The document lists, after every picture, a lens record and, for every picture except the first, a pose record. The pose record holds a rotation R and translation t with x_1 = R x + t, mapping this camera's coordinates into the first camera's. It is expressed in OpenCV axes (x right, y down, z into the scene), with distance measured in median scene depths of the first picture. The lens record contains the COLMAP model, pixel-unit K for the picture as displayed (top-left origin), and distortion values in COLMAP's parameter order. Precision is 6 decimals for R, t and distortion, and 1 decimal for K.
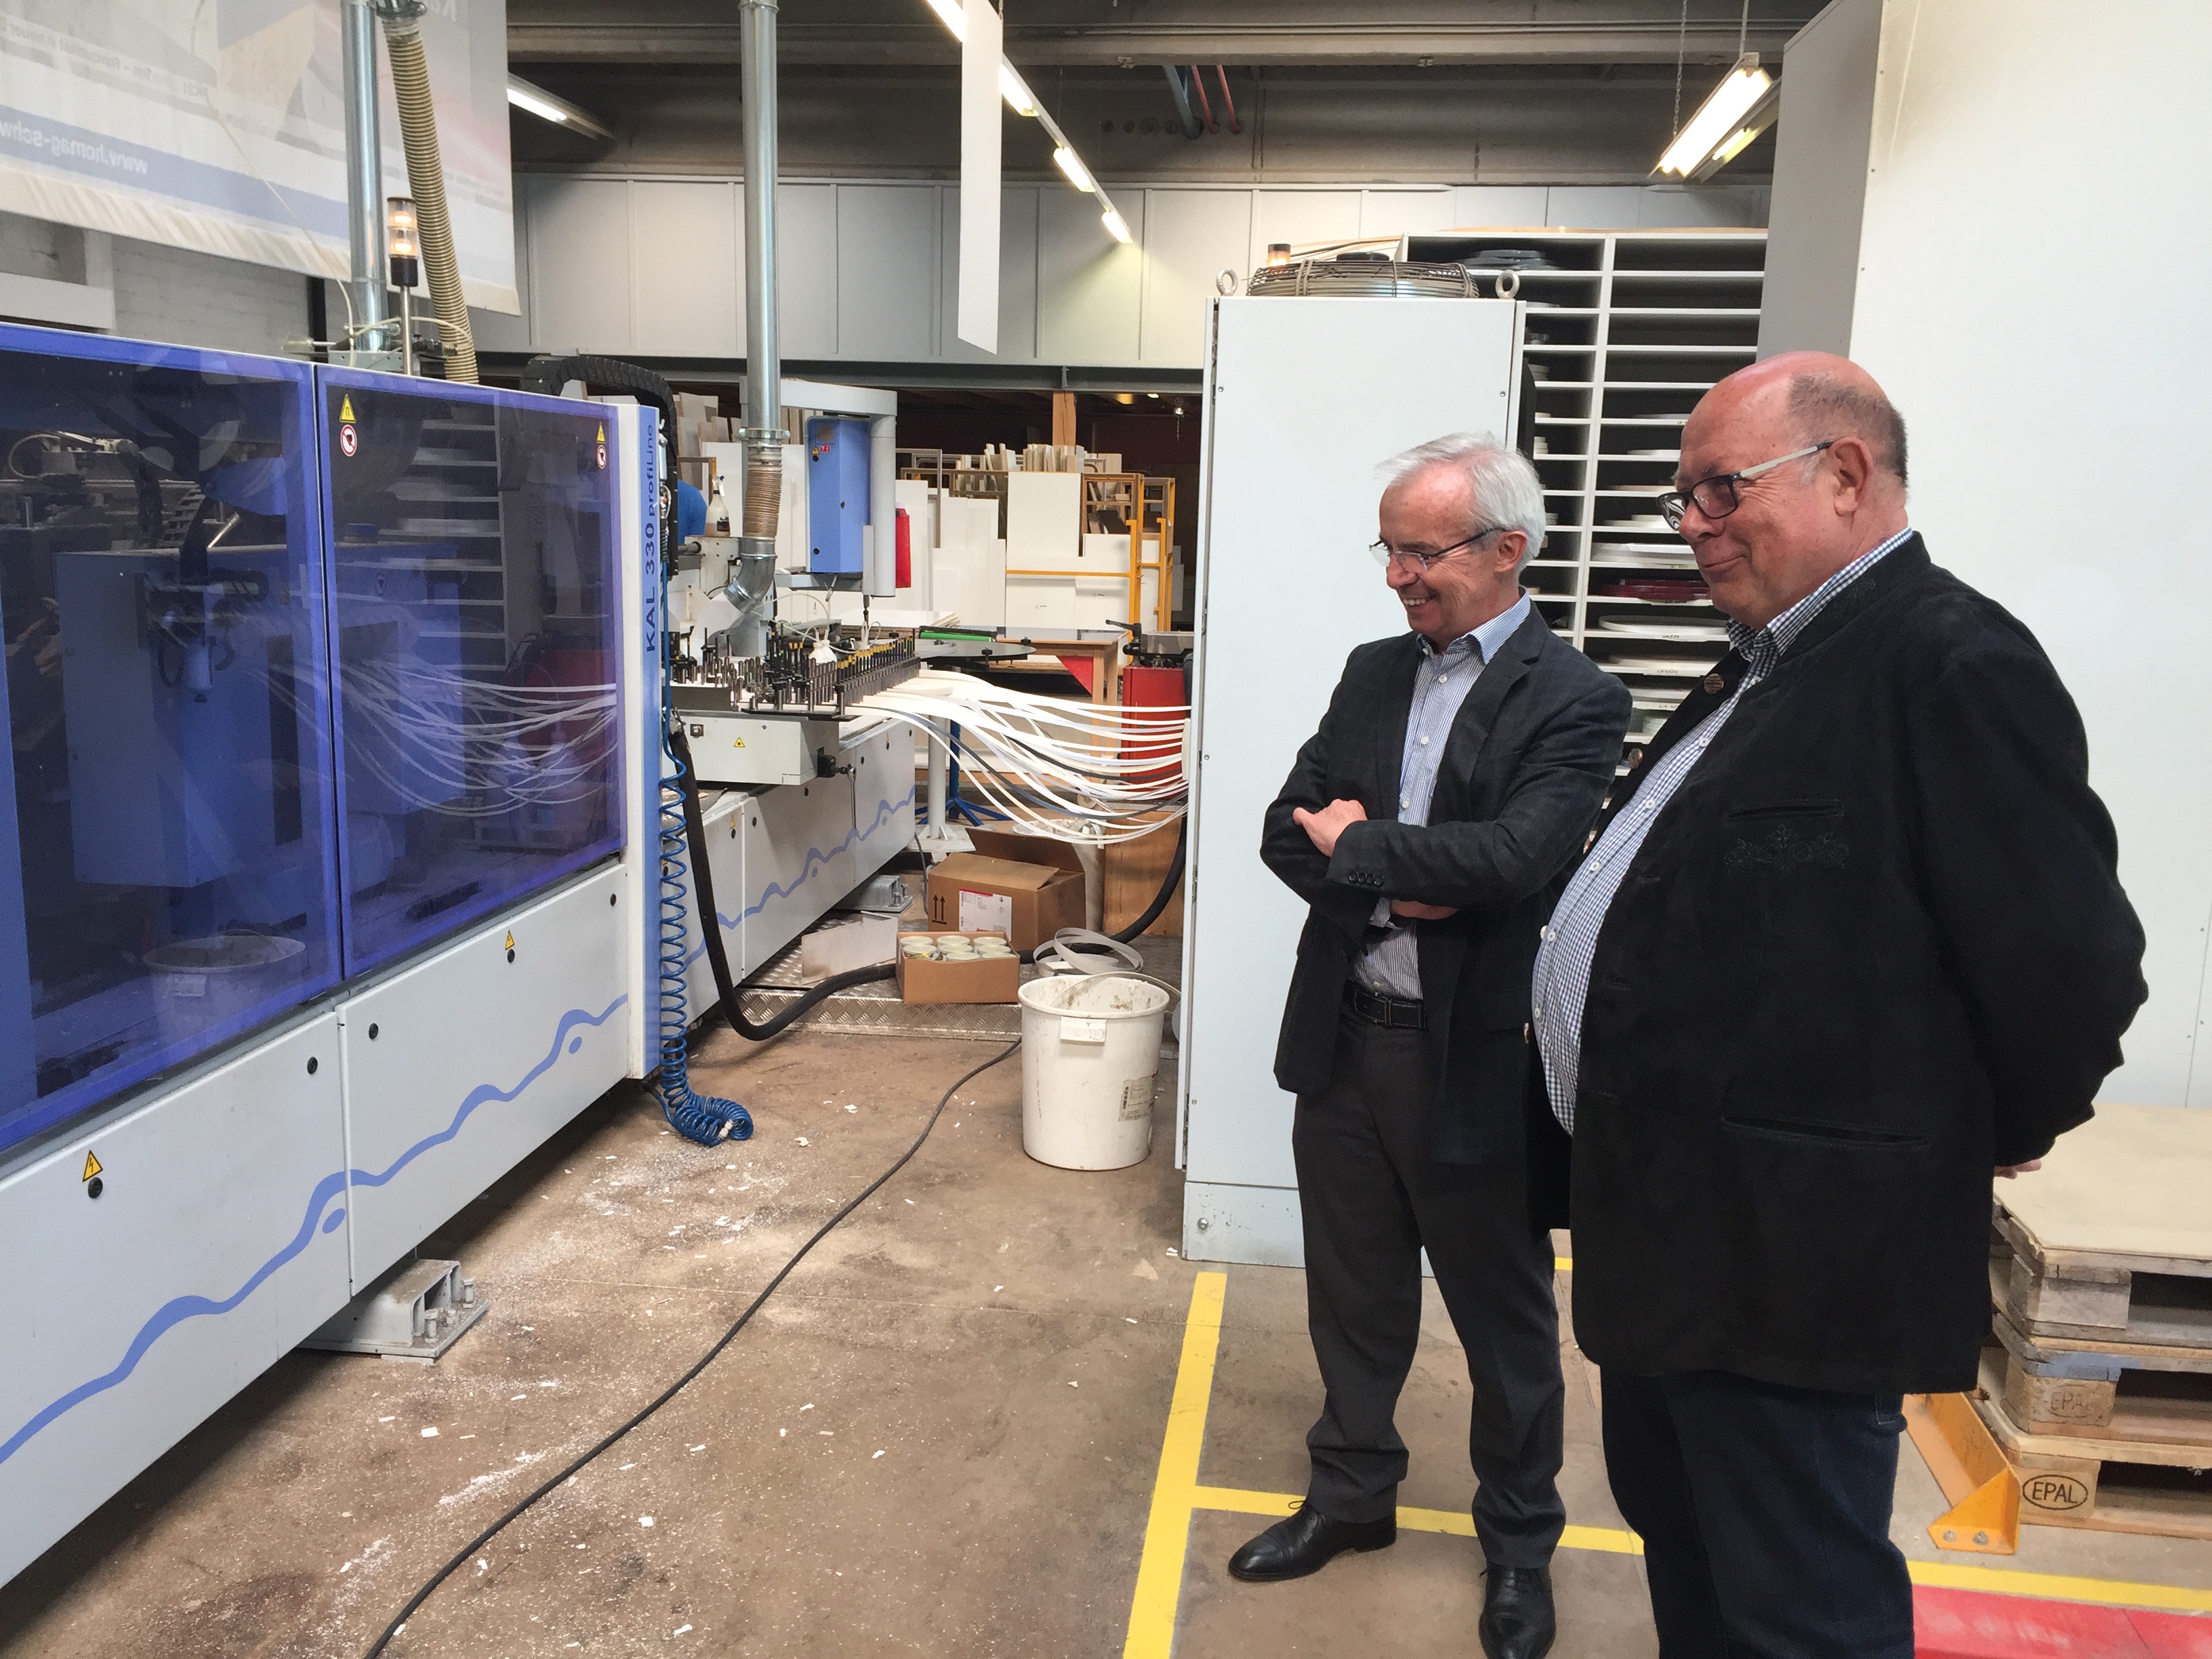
lens RADIAL K [[1843.7, 0, 1087.1], [0, 1843.7, 804.5], [0, 0, 1]] dist [0.089213, -0.129394]
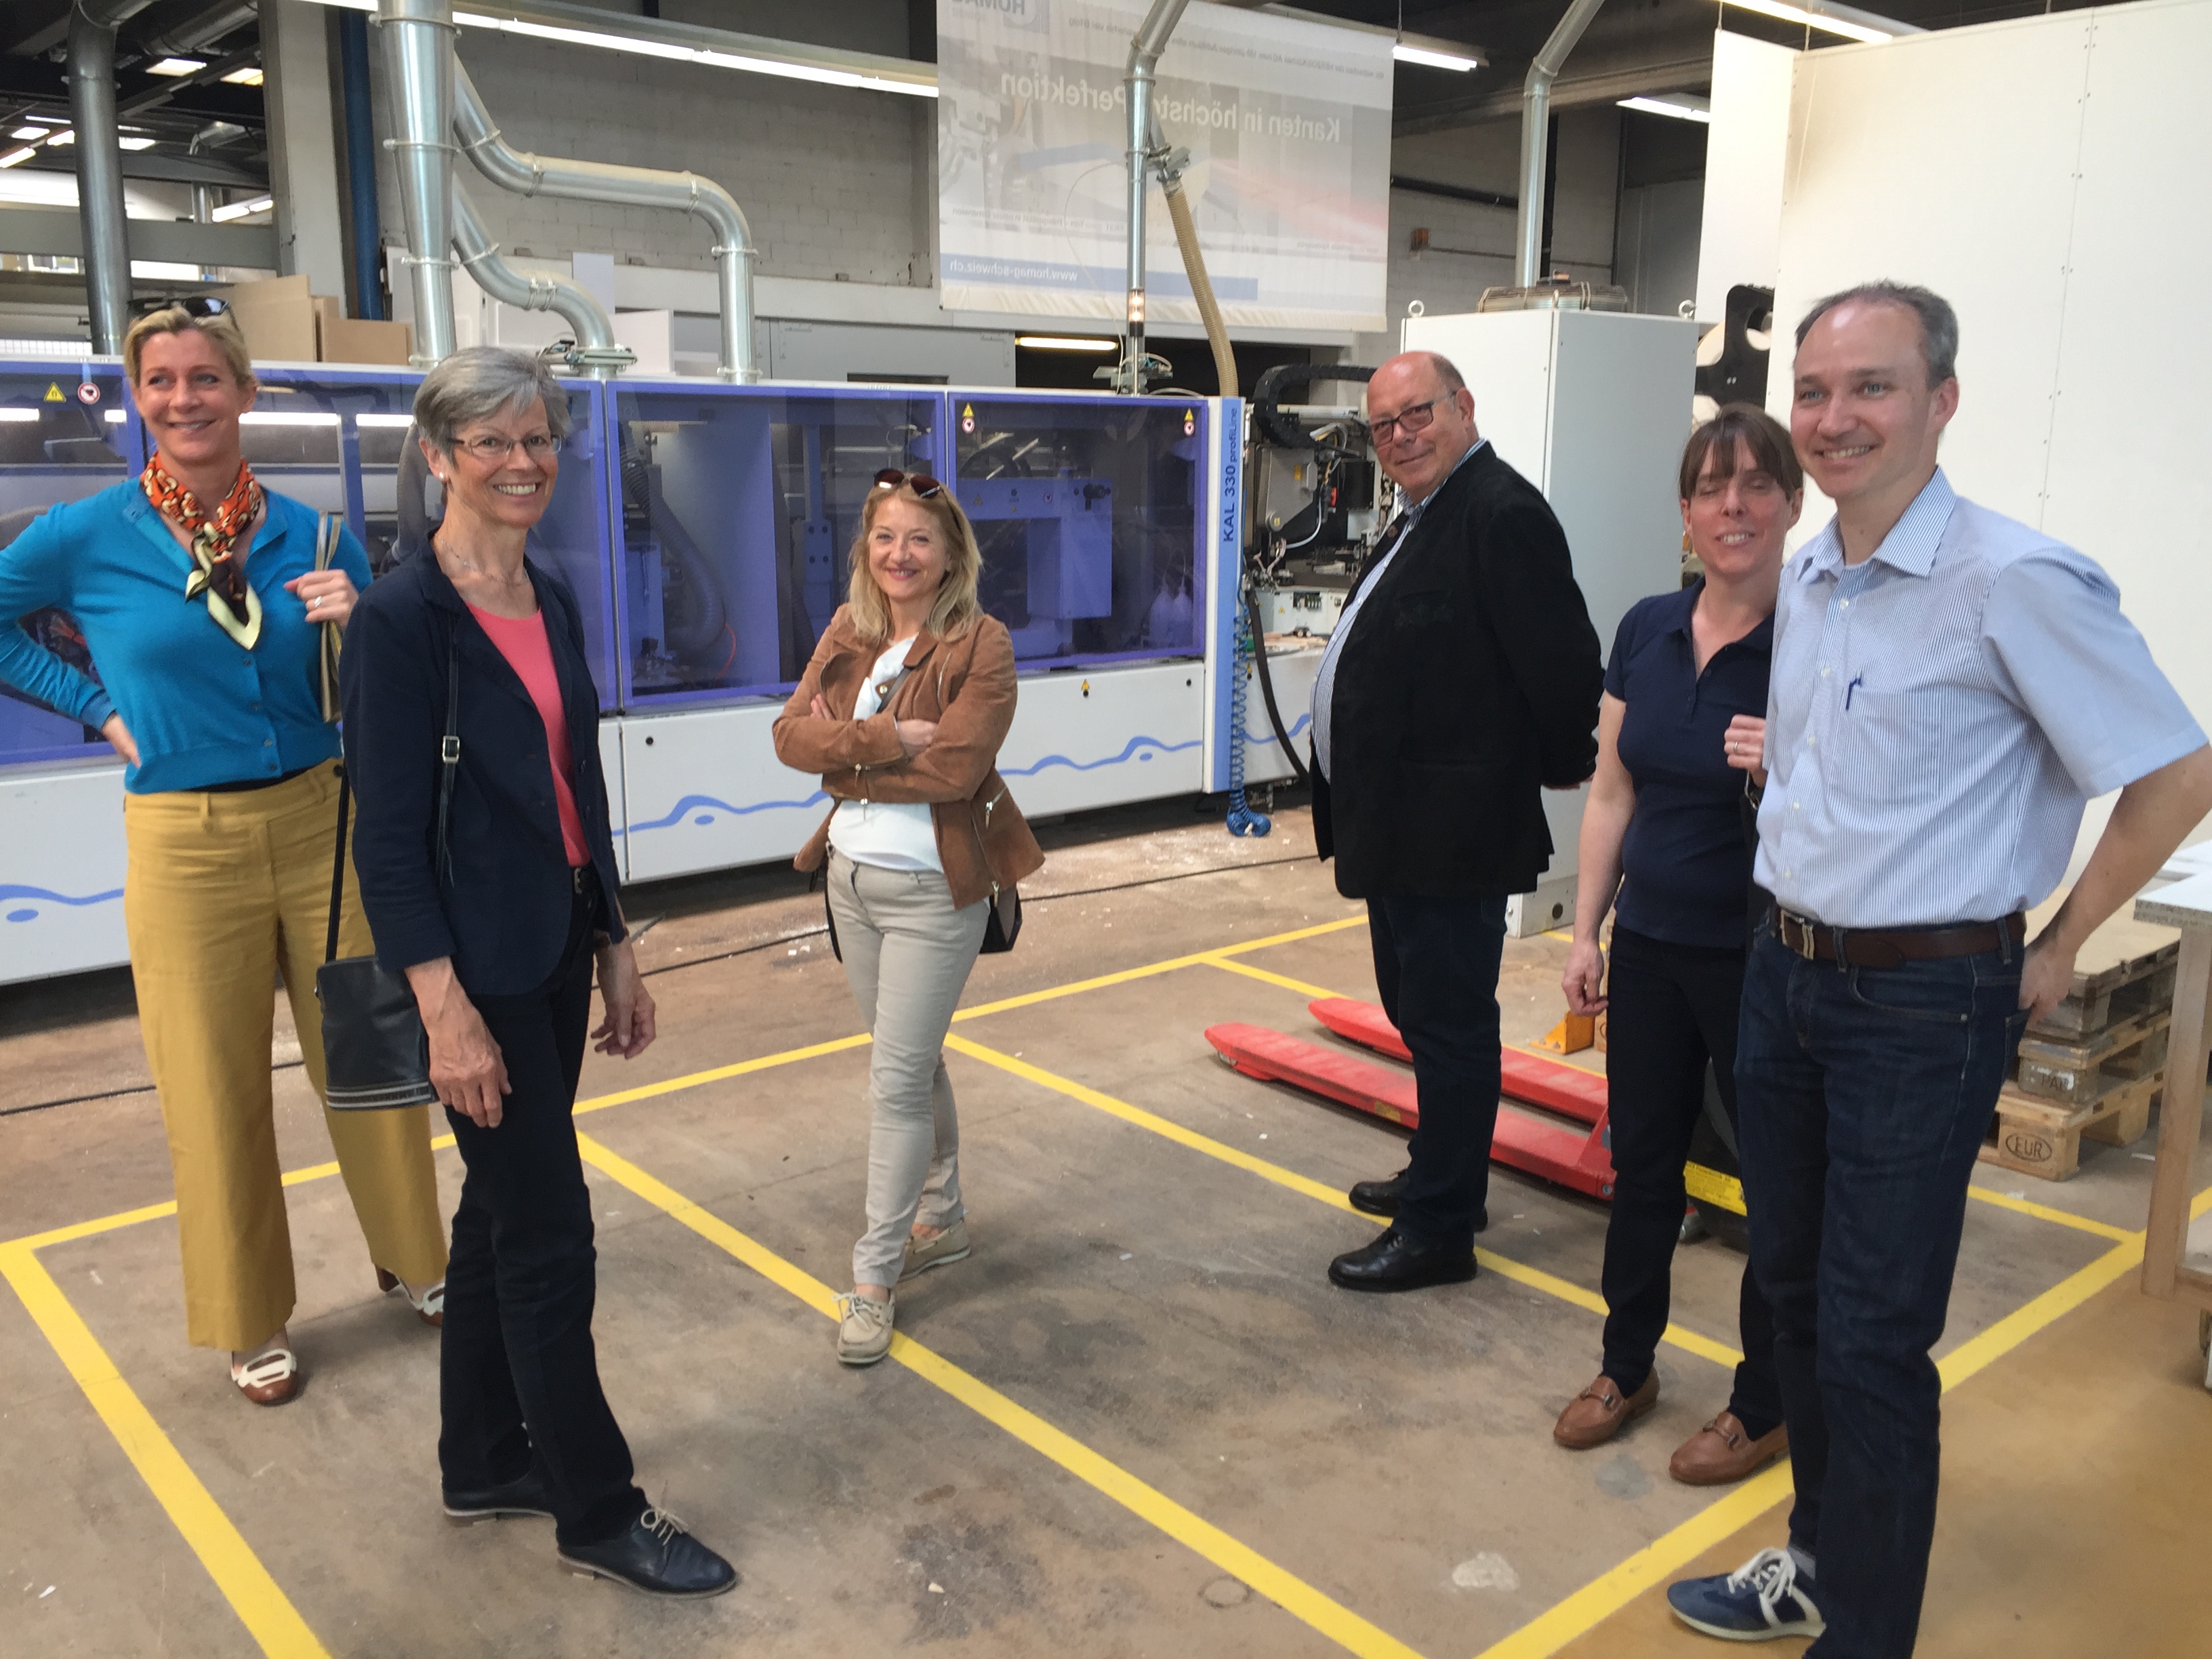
lens RADIAL K [[1874.3, 0, 1106.0], [0, 1874.3, 829.5], [0, 0, 1]] dist [0.084028, -0.125253]
pose [[0.746212, 0.114571, -0.655775, 0.834656], [-0.099139, 0.993220, 0.060714, 0.084439], [0.658285, 0.019707, 0.752511, -0.373042]]
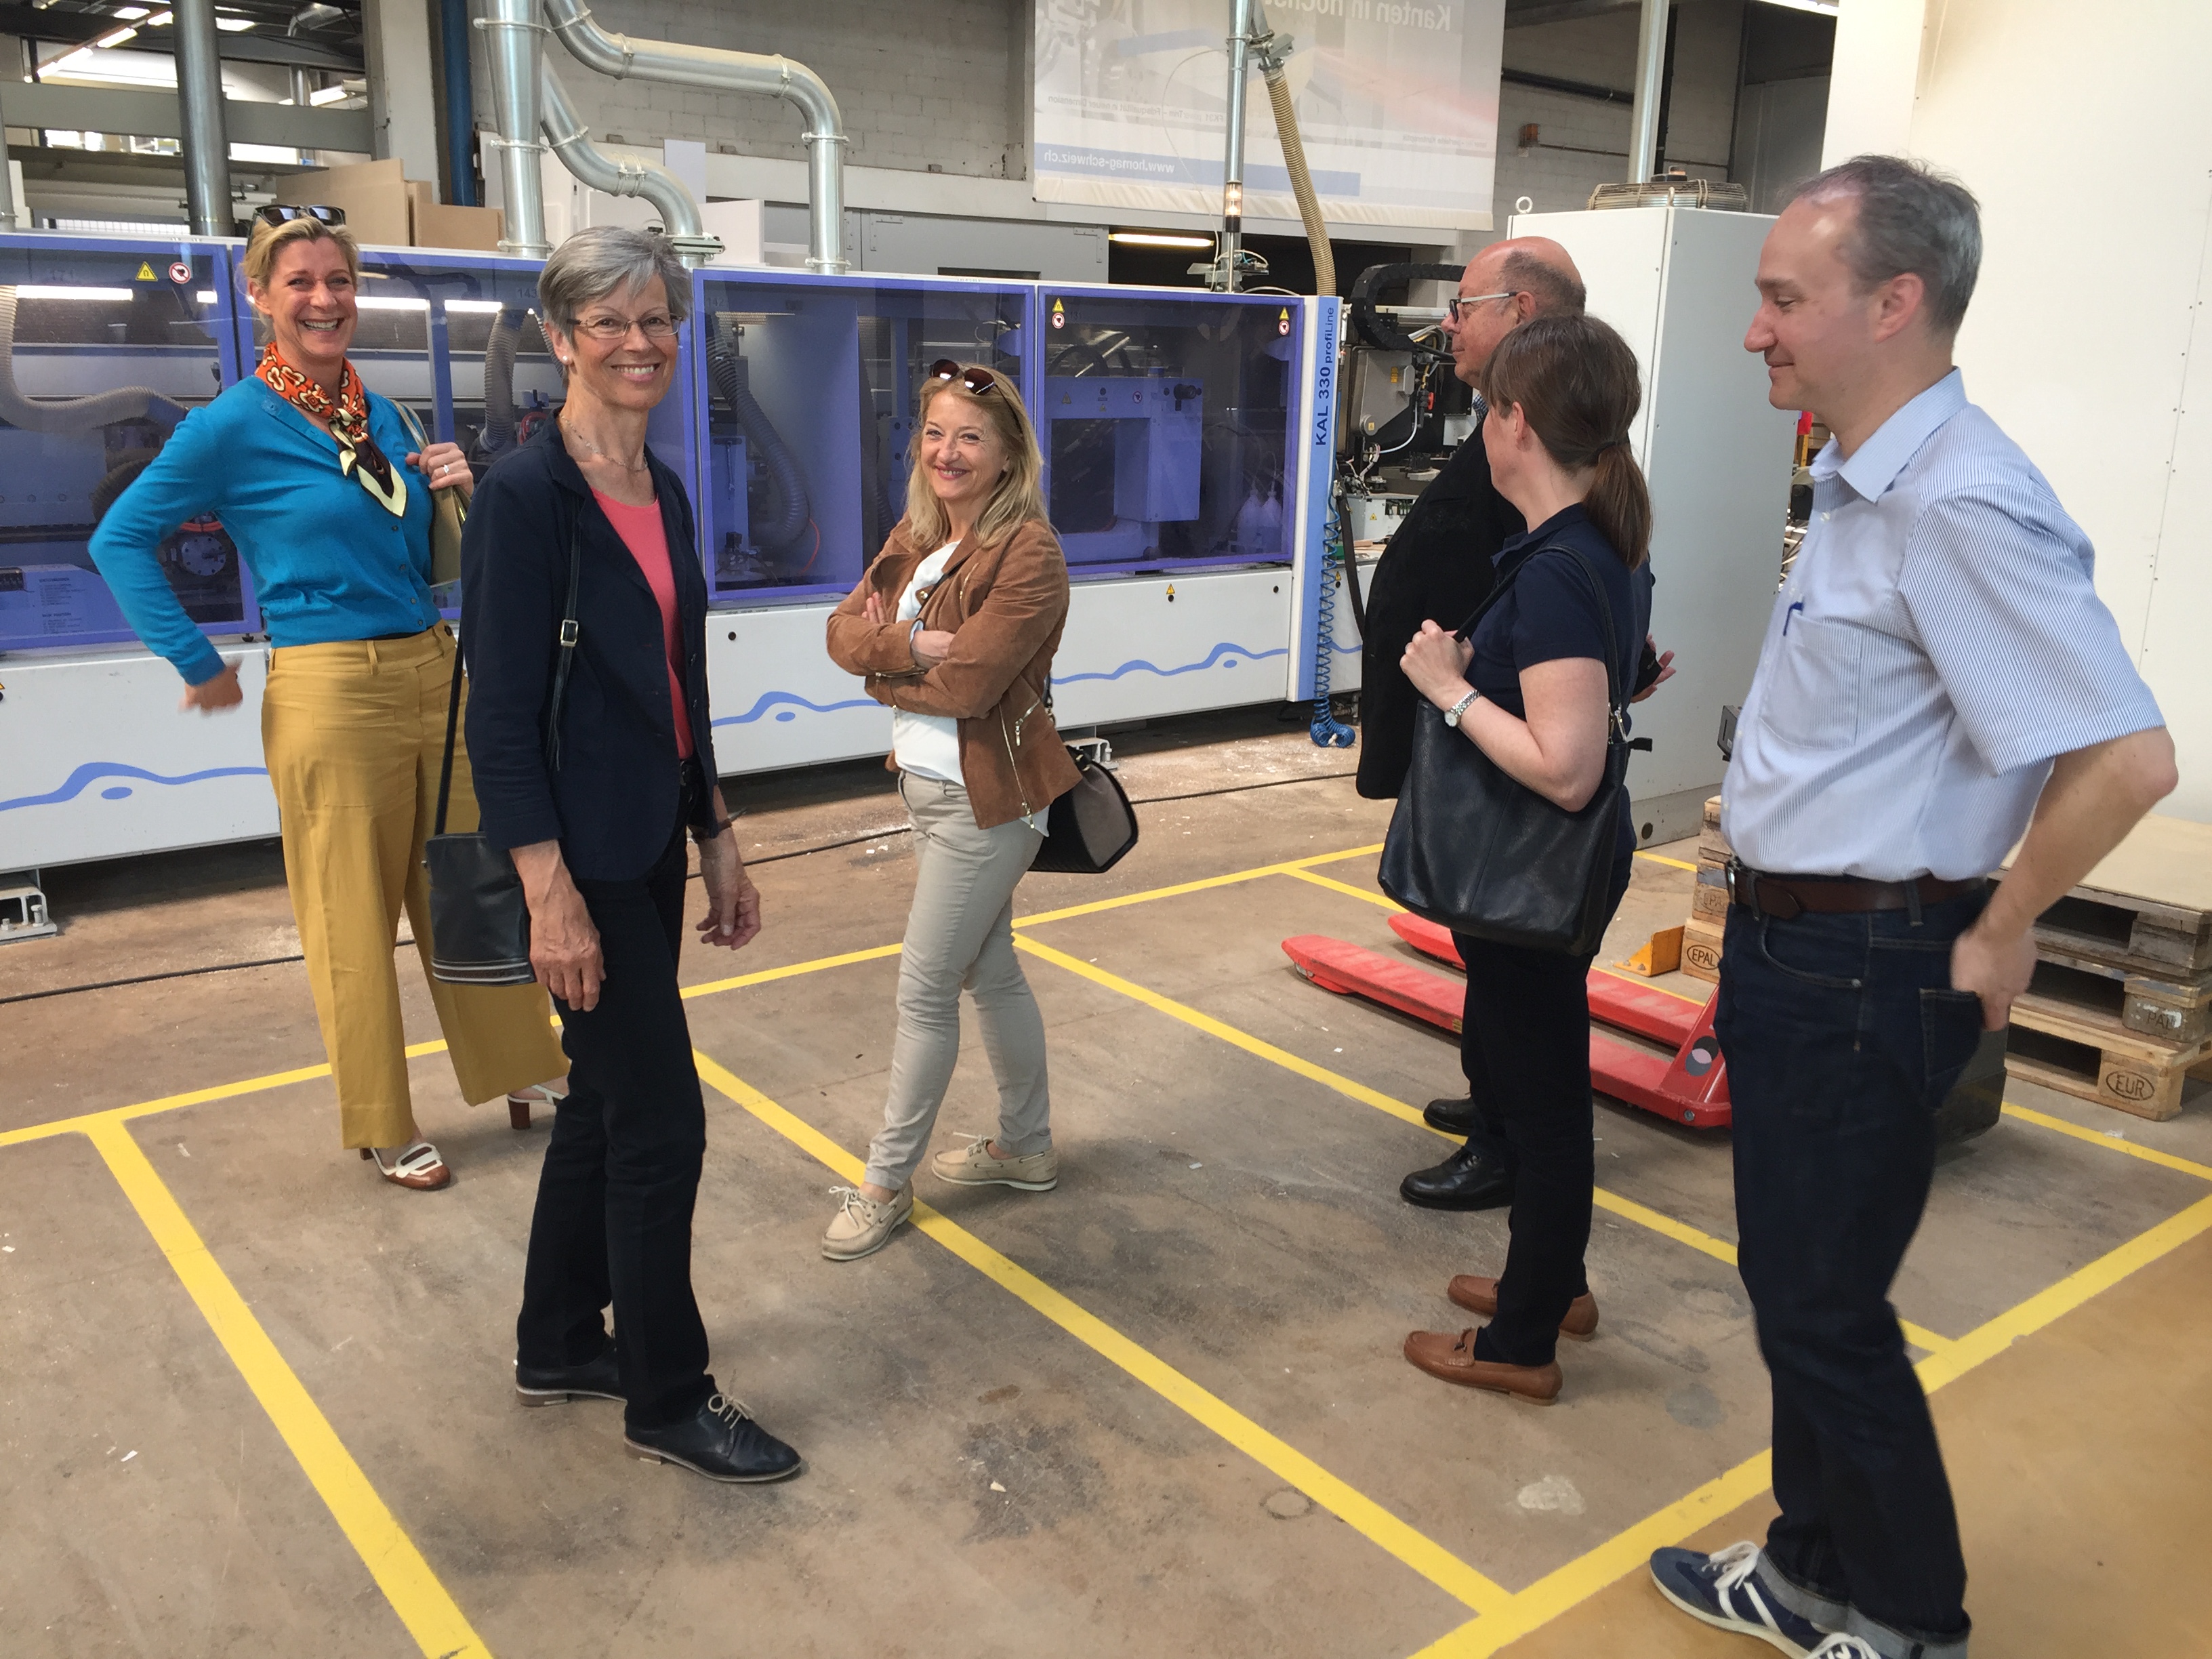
lens RADIAL K [[1843.7, 0, 1087.1], [0, 1843.7, 804.5], [0, 0, 1]] dist [0.089213, -0.129394]
pose [[0.705314, 0.158443, -0.690962, 0.805967], [-0.120099, 0.987320, 0.103806, 0.087401], [0.698648, 0.009768, 0.715399, -0.335004]]
